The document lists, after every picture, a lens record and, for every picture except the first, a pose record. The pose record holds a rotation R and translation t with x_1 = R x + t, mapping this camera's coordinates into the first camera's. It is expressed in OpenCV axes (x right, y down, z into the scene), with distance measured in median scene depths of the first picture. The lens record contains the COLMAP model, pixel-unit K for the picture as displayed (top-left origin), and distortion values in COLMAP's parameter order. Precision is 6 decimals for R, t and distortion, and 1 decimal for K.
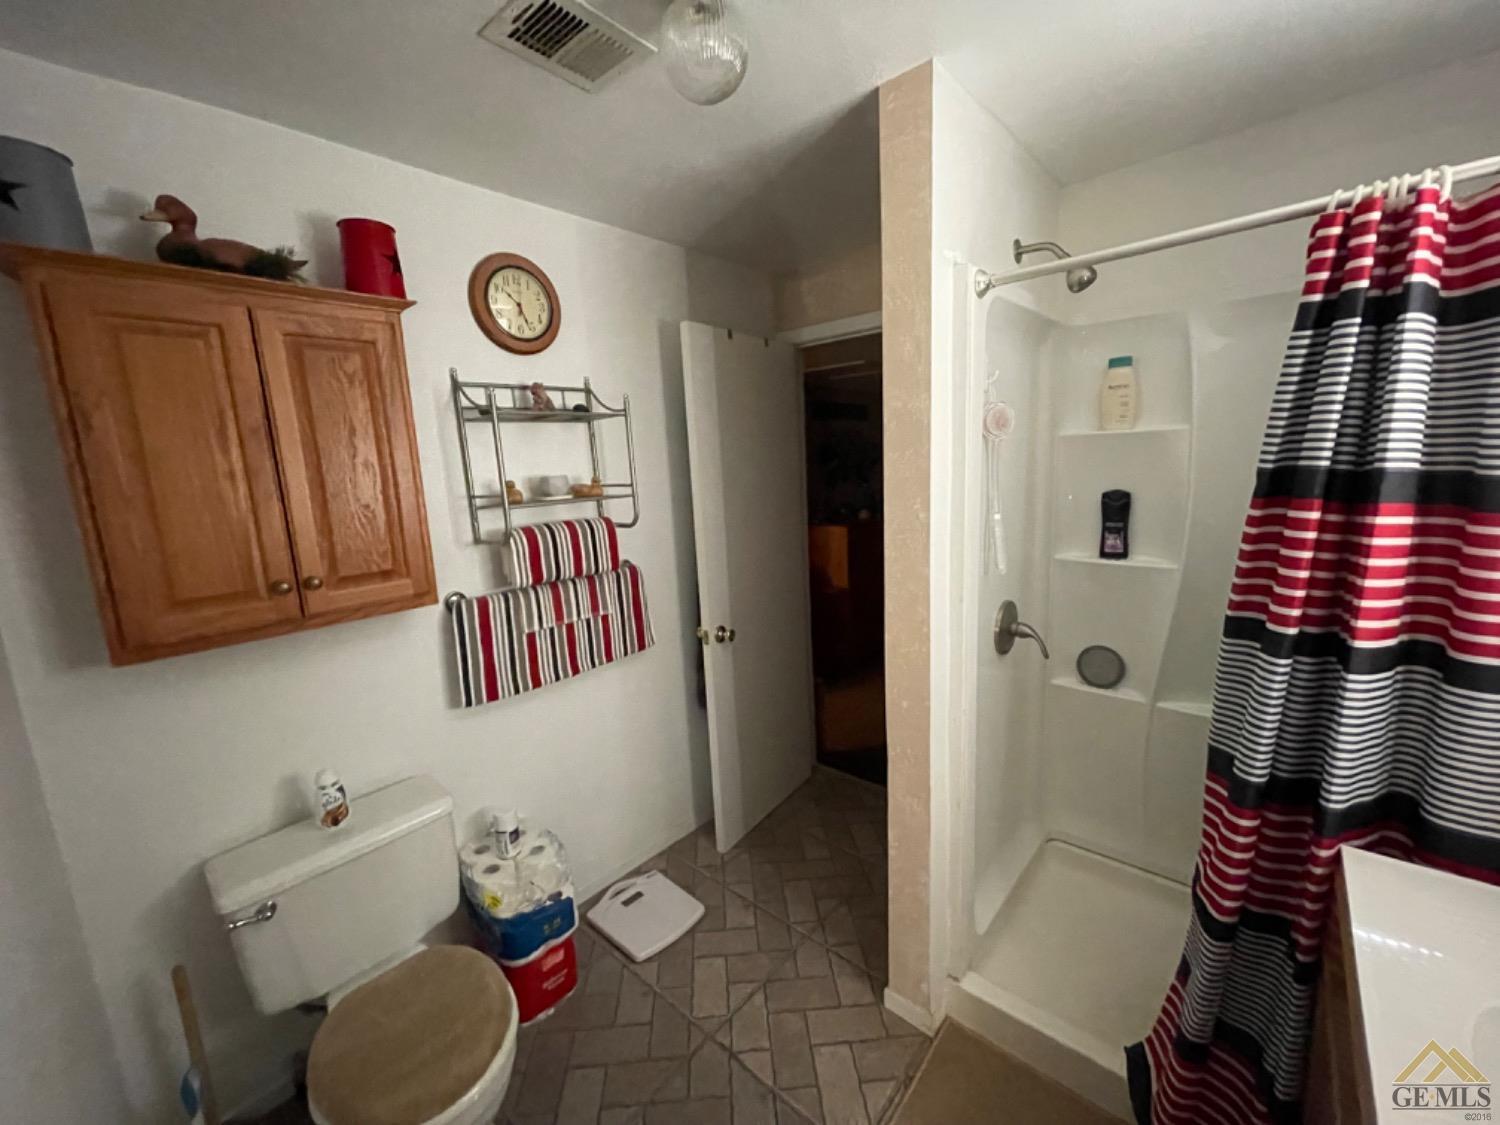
lens RADIAL K [[601.7, 0, 746.1], [0, 601.7, 563.6], [0, 0, 1]] dist [-0.003750, -0.000019]
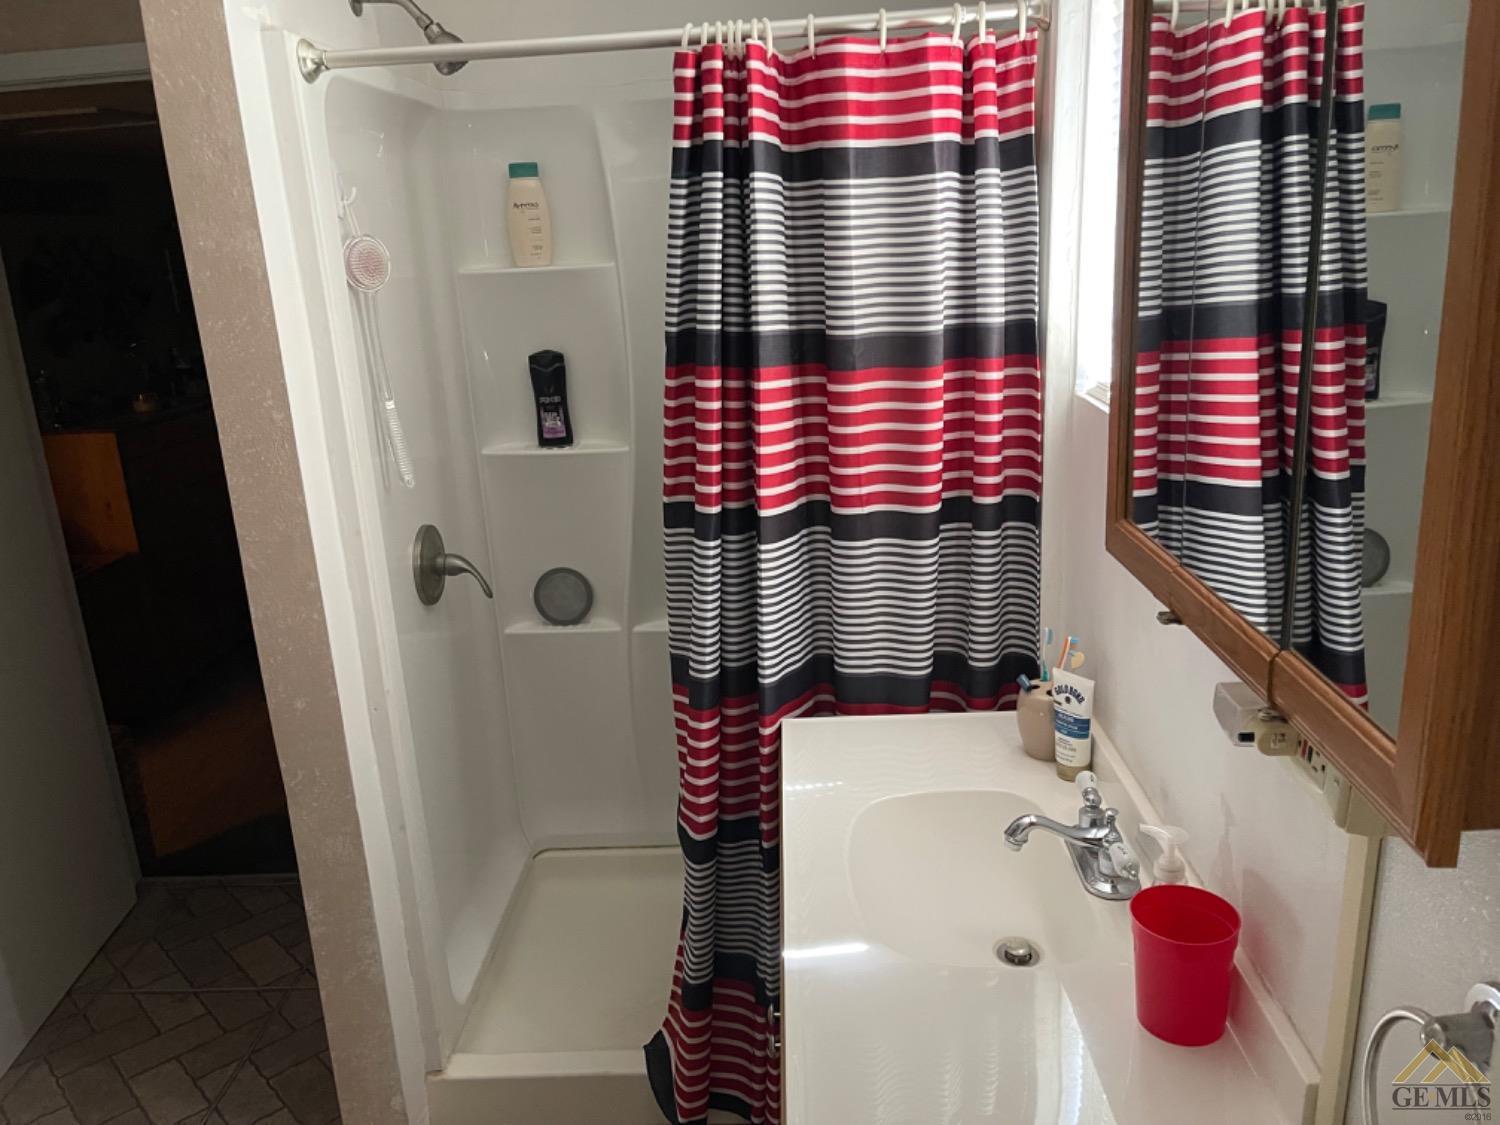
lens RADIAL K [[1130.3, 0, 740.7], [0, 1130.3, 558.3], [0, 0, 1]] dist [0.069219, -0.091866]
pose [[0.773012, -0.169514, 0.611324, -0.135116], [0.124357, 0.985433, 0.116002, -0.010765], [-0.622083, -0.013649, 0.782832, -0.377045]]
